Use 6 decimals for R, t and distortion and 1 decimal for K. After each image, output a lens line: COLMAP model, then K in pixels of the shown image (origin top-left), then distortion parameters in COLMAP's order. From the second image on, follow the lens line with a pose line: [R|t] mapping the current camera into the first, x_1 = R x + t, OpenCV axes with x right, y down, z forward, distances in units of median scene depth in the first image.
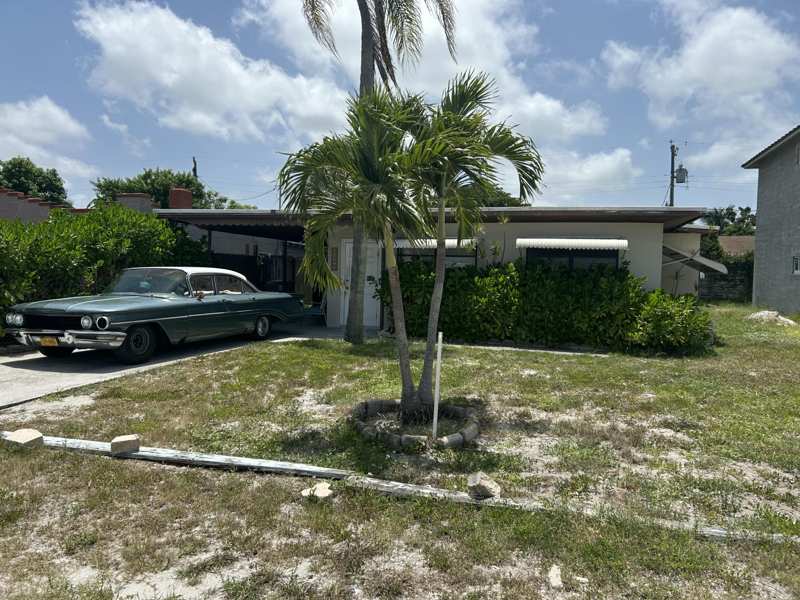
lens RADIAL K [[619.3, 0, 400.0], [0, 619.3, 287.3], [0, 0, 1]] dist [0.005341, 0.001742]
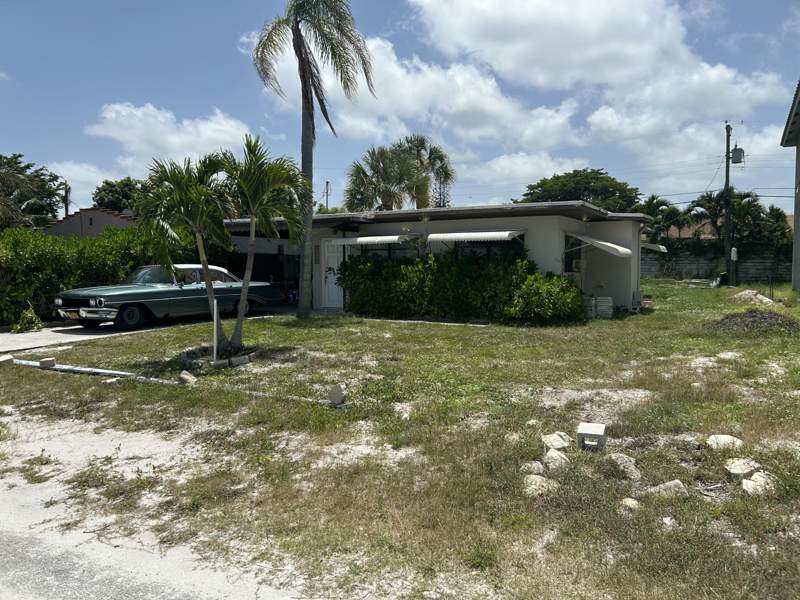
lens RADIAL K [[615.9, 0, 397.4], [0, 615.9, 298.2], [0, 0, 1]] dist [0.088897, -0.089651]
pose [[0.973421, -0.017433, -0.228358, 0.426041], [0.023353, 0.999457, 0.023246, 0.021042], [0.227829, -0.027961, 0.973300, -0.237656]]
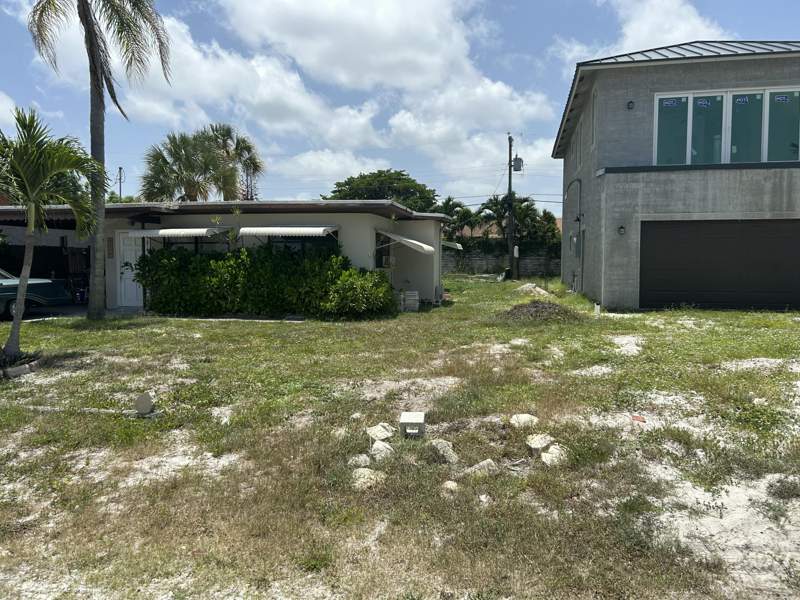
lens RADIAL K [[615.9, 0, 397.4], [0, 615.9, 298.2], [0, 0, 1]] dist [0.088897, -0.089651]
pose [[0.996526, -0.032016, 0.076887, 0.410716], [0.029096, 0.998823, 0.038804, 0.020256], [-0.078039, -0.036432, 0.996284, -0.229679]]
